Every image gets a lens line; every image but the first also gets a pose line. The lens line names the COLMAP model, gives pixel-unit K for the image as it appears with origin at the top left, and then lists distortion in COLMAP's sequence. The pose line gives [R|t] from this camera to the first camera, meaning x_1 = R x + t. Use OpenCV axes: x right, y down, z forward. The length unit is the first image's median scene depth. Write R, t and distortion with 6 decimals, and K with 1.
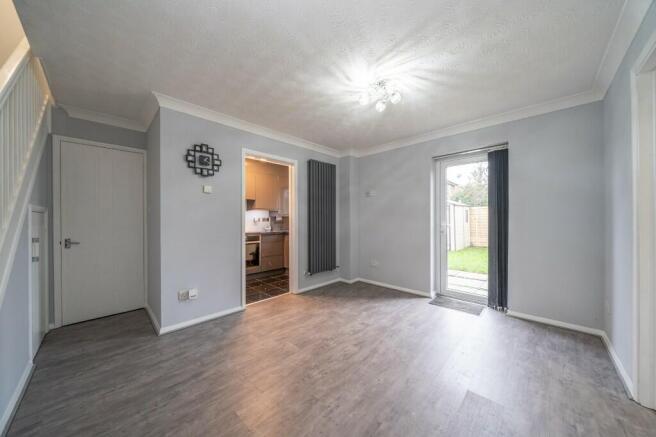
lens RADIAL K [[223.8, 0, 326.7], [0, 223.8, 219.0], [0, 0, 1]] dist [-0.001311, 0.000000]
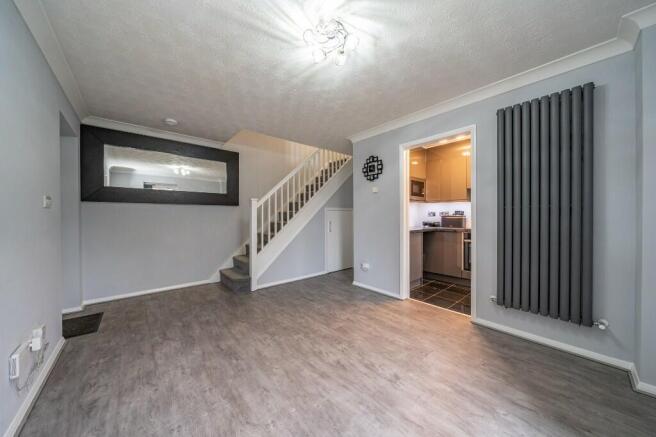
lens RADIAL K [[223.8, 0, 326.2], [0, 223.8, 216.5], [0, 0, 1]] dist [-0.001311, 0.000000]
pose [[-0.084164, 0.008398, -0.996416, 0.772253], [0.008606, 0.999933, 0.007701, 0.008207], [0.996415, -0.007927, -0.084231, 0.824877]]
